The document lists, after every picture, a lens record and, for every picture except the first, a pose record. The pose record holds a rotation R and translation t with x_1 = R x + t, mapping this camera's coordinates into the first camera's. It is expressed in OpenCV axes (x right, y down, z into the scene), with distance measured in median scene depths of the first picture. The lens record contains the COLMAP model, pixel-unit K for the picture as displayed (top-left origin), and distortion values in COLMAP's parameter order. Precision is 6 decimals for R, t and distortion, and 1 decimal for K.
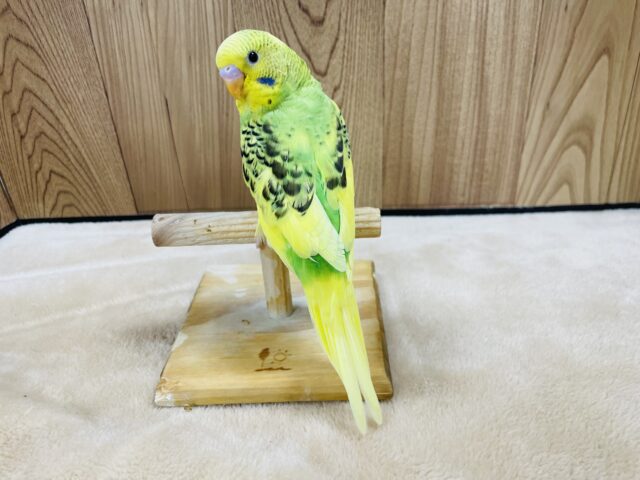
lens RADIAL K [[484.8, 0, 328.6], [0, 484.8, 232.0], [0, 0, 1]] dist [0.018047, -0.045504]
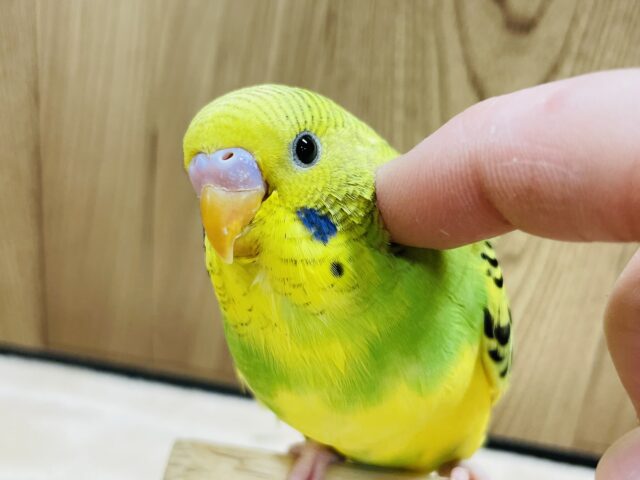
lens RADIAL K [[707.0, 0, 326.7], [0, 707.0, 220.6], [0, 0, 1]] dist [0.010177, 0.000000]
pose [[0.980286, 0.180648, -0.080040, -0.110825], [-0.191023, 0.970022, -0.150228, -0.128767], [0.050502, 0.162556, 0.985406, 0.380395]]
